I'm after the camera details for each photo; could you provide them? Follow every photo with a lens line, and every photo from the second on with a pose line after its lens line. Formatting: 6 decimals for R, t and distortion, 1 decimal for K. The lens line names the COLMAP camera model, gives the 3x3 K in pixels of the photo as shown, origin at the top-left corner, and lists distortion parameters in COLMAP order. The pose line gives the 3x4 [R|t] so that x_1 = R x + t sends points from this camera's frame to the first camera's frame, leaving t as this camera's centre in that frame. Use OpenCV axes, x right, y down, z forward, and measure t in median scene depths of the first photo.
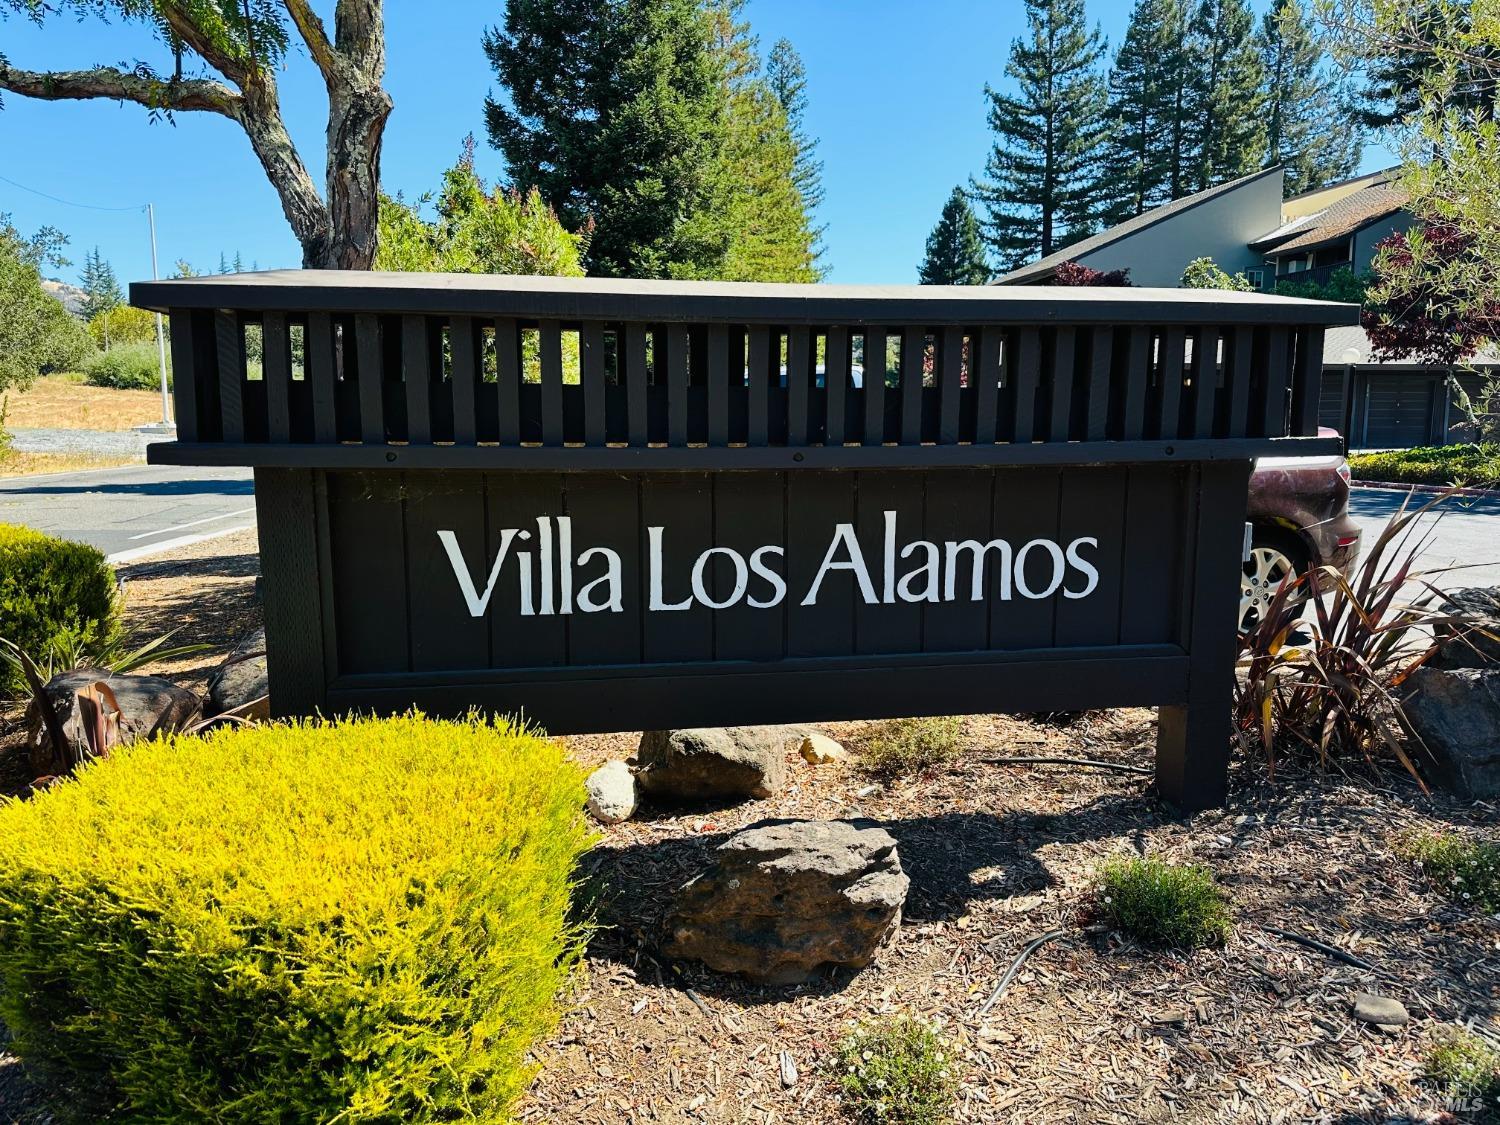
lens RADIAL K [[1055.7, 0, 740.8], [0, 1055.7, 563.2], [0, 0, 1]] dist [0.122288, -0.150558]
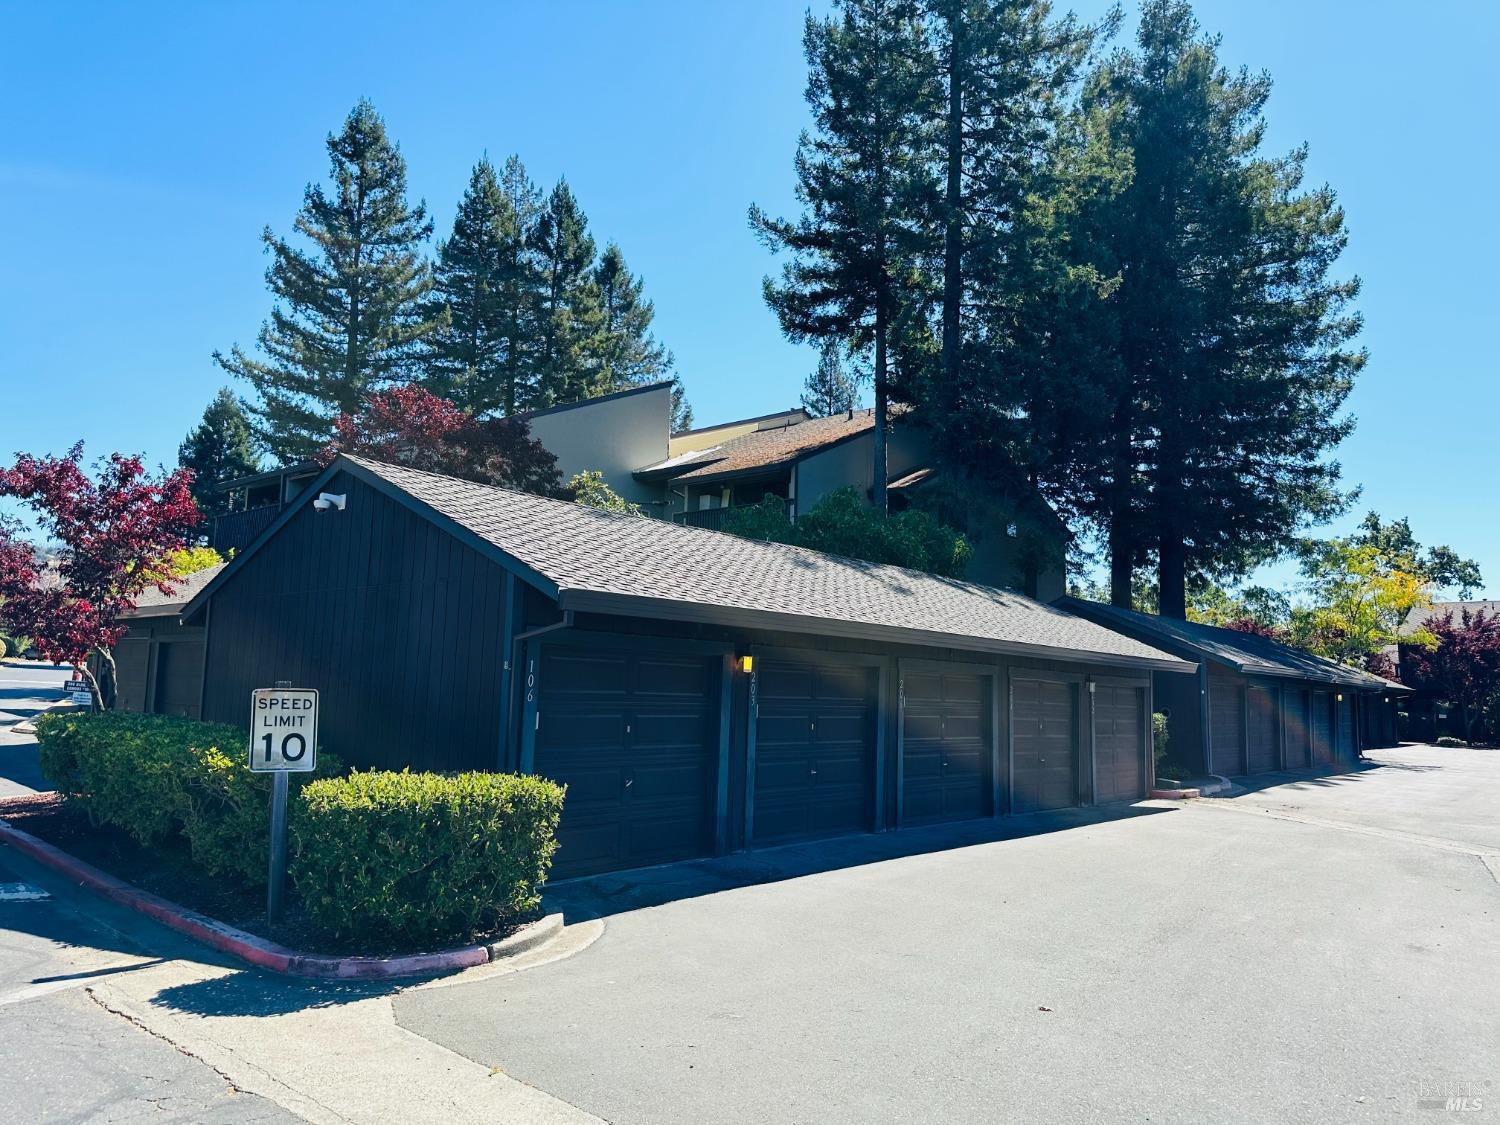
lens RADIAL K [[1043.4, 0, 750.0], [0, 1043.4, 562.5], [0, 0, 1]] dist [-0.001067, -0.140625]
pose [[0.794407, 0.101614, 0.598826, 0.096806], [0.055295, 0.969713, -0.237904, -0.053889], [-0.604863, 0.222105, 0.764728, 0.339152]]
